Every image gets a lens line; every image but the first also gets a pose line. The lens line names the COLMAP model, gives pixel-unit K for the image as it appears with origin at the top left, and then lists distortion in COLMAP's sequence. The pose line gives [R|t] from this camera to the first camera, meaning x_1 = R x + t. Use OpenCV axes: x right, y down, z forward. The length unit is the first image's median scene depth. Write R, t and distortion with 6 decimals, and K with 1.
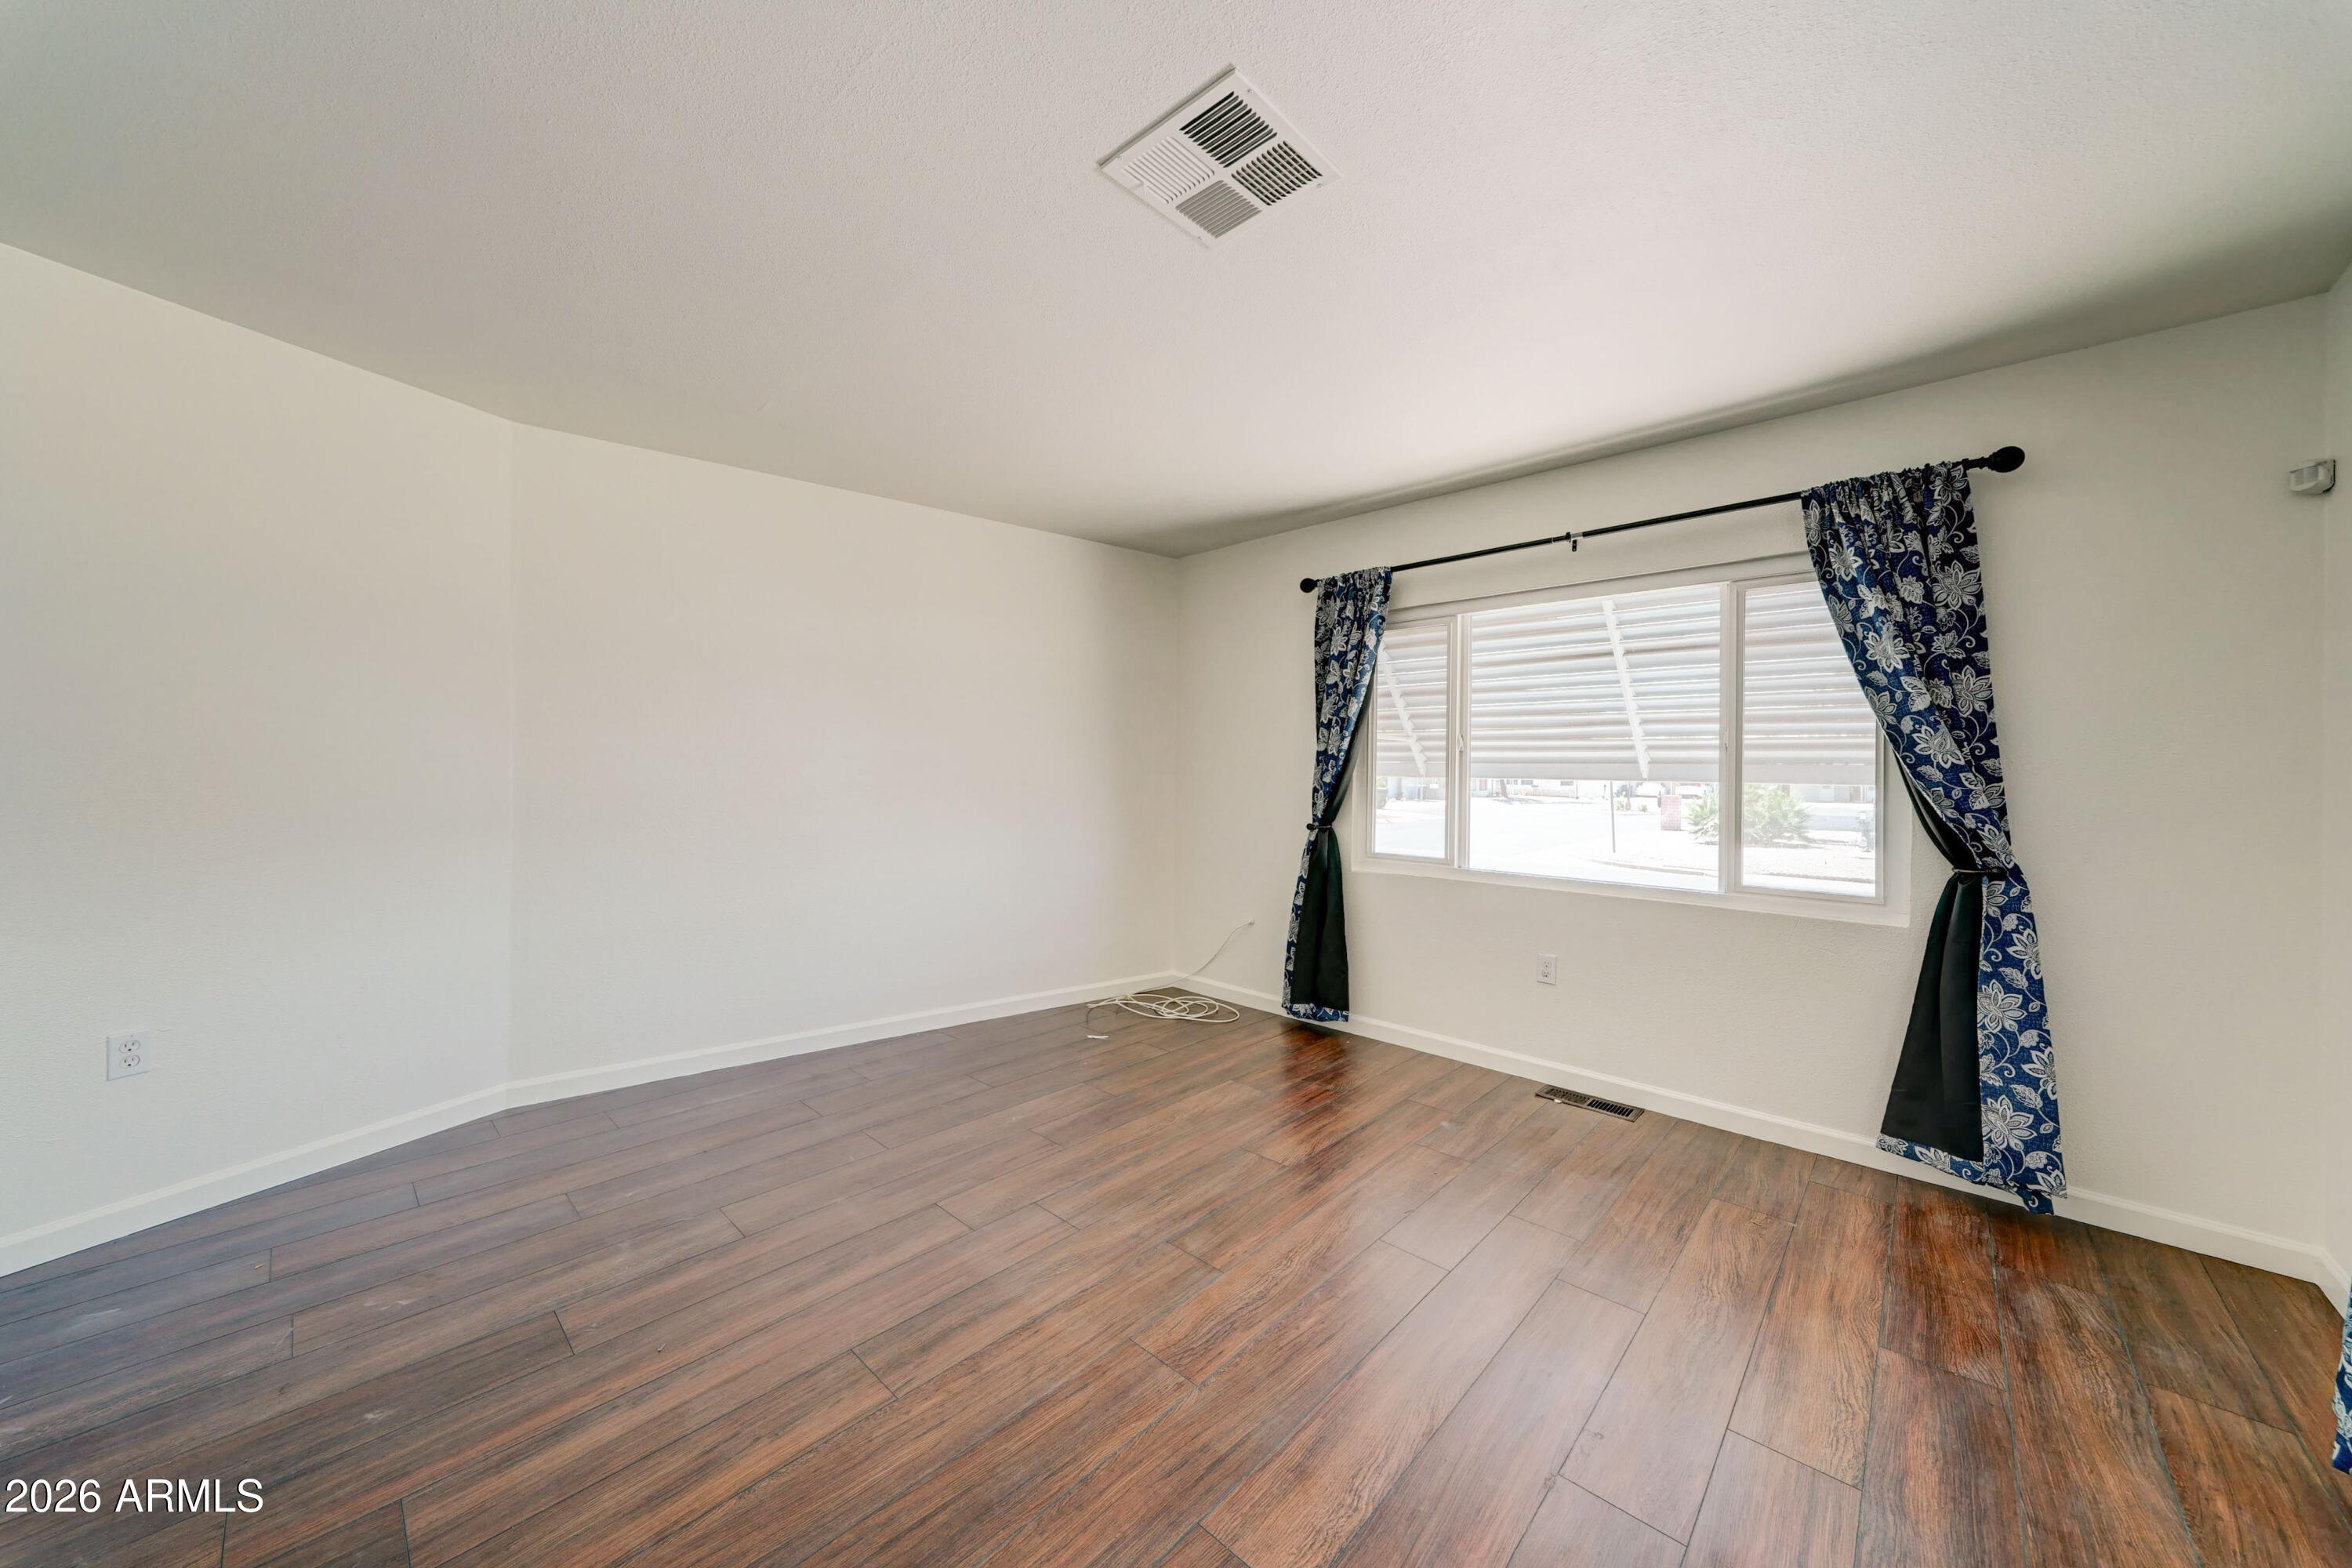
lens RADIAL K [[899.0, 0, 1173.3], [0, 899.0, 776.3], [0, 0, 1]] dist [0.000341, -0.000154]
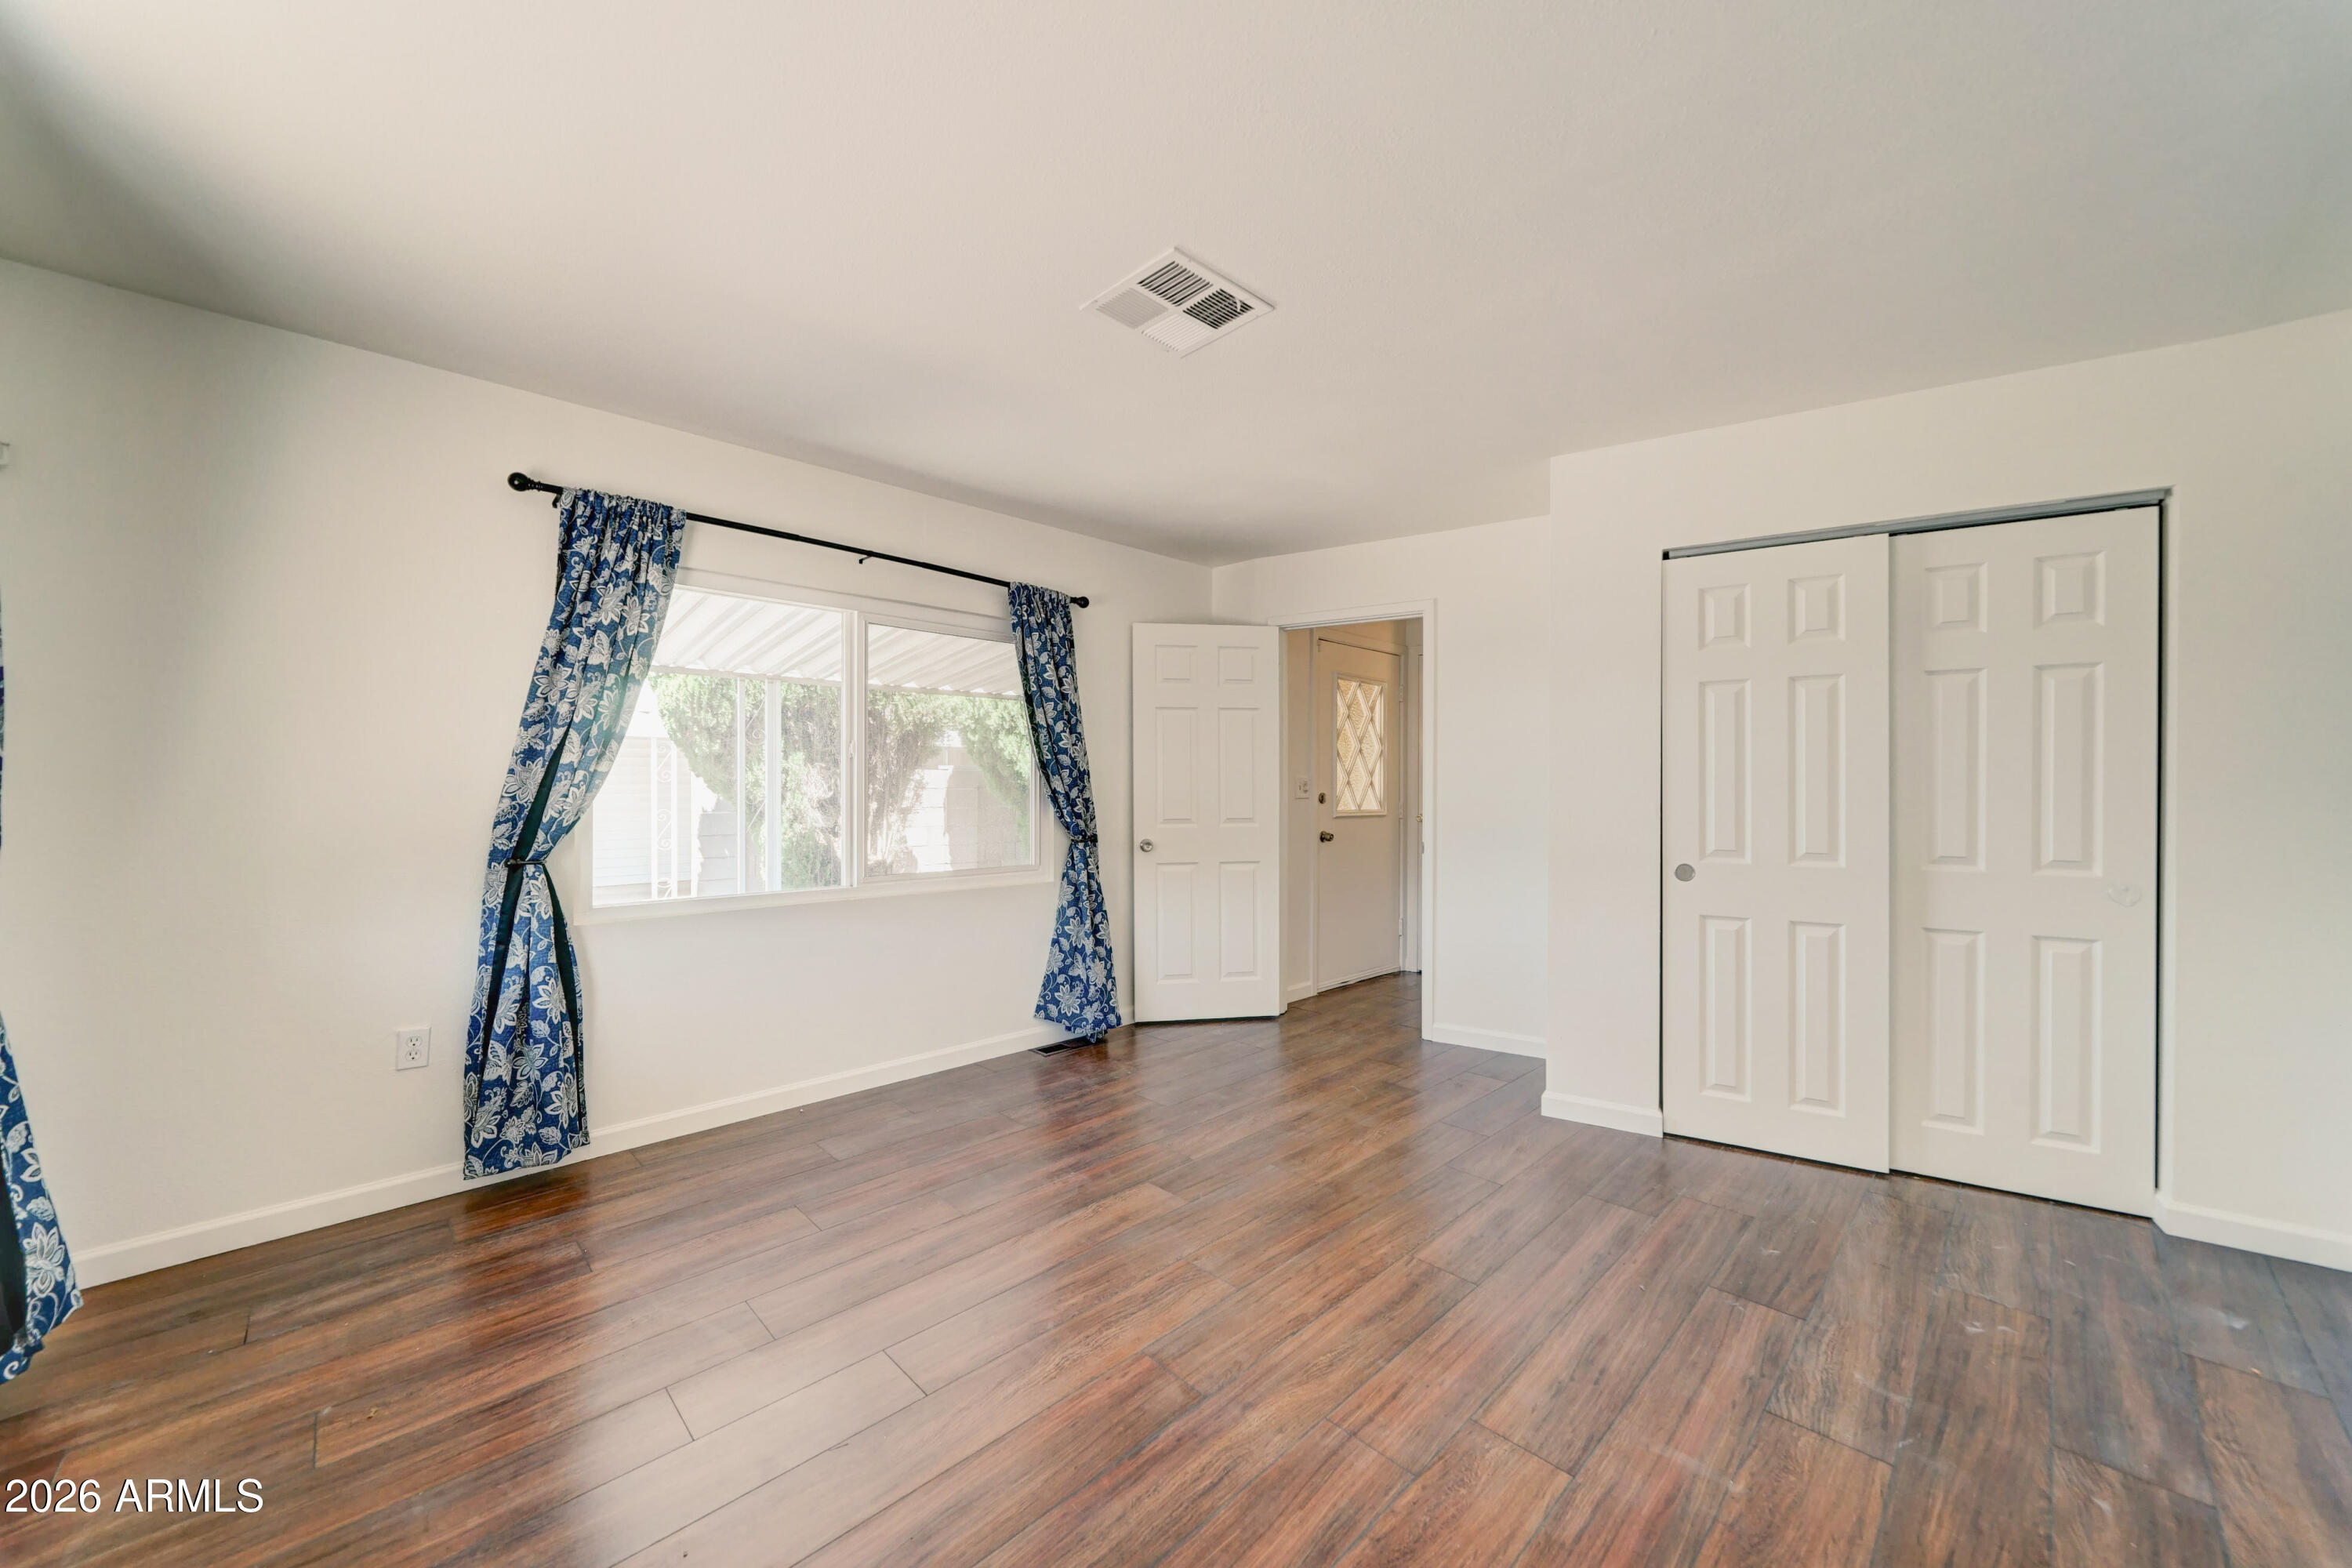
lens RADIAL K [[891.0, 0, 1182.9], [0, 891.0, 787.5], [0, 0, 1]] dist [-0.001049, -0.000056]
pose [[-0.999189, -0.014602, 0.037524, -0.009477], [-0.014178, 0.999833, 0.011531, -0.012776], [-0.037686, 0.010990, -0.999229, 1.929514]]
